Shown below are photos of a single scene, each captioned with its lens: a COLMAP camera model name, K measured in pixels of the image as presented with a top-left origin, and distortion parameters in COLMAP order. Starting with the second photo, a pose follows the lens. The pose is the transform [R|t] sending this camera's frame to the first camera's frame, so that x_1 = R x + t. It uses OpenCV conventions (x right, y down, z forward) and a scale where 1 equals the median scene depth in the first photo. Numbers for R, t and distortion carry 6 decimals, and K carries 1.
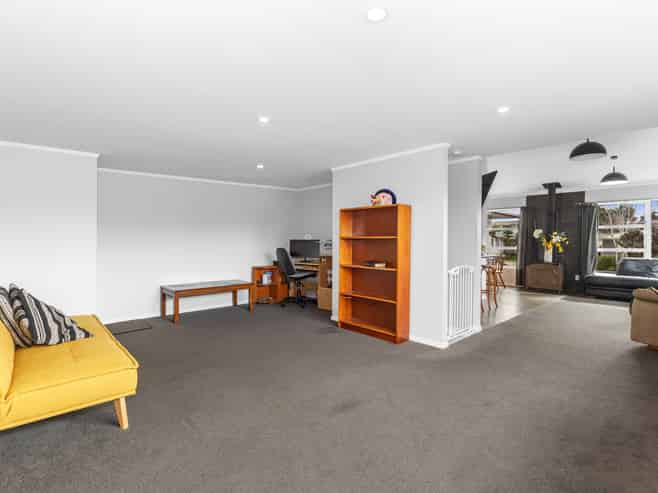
lens RADIAL K [[359.7, 0, 328.1], [0, 359.7, 245.6], [0, 0, 1]] dist [0.004266, 0.001278]
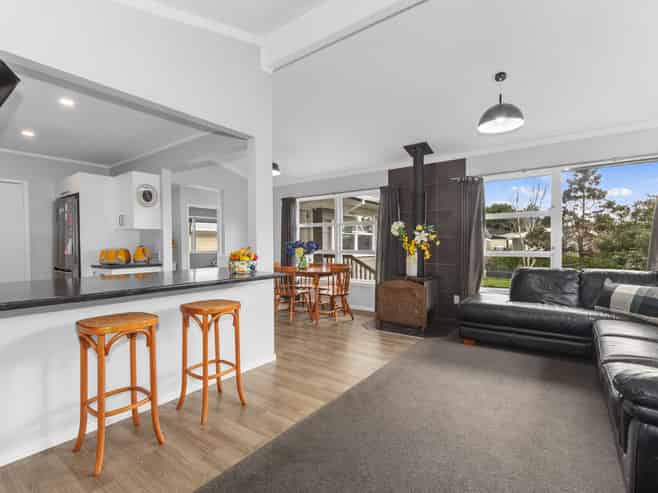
lens RADIAL K [[359.7, 0, 329.5], [0, 359.7, 247.6], [0, 0, 1]] dist [0.004266, 0.001278]
pose [[0.984360, -0.007953, 0.175988, 0.374983], [0.006832, 0.999952, 0.006977, -0.006071], [-0.176035, -0.005666, 0.984368, 0.438847]]
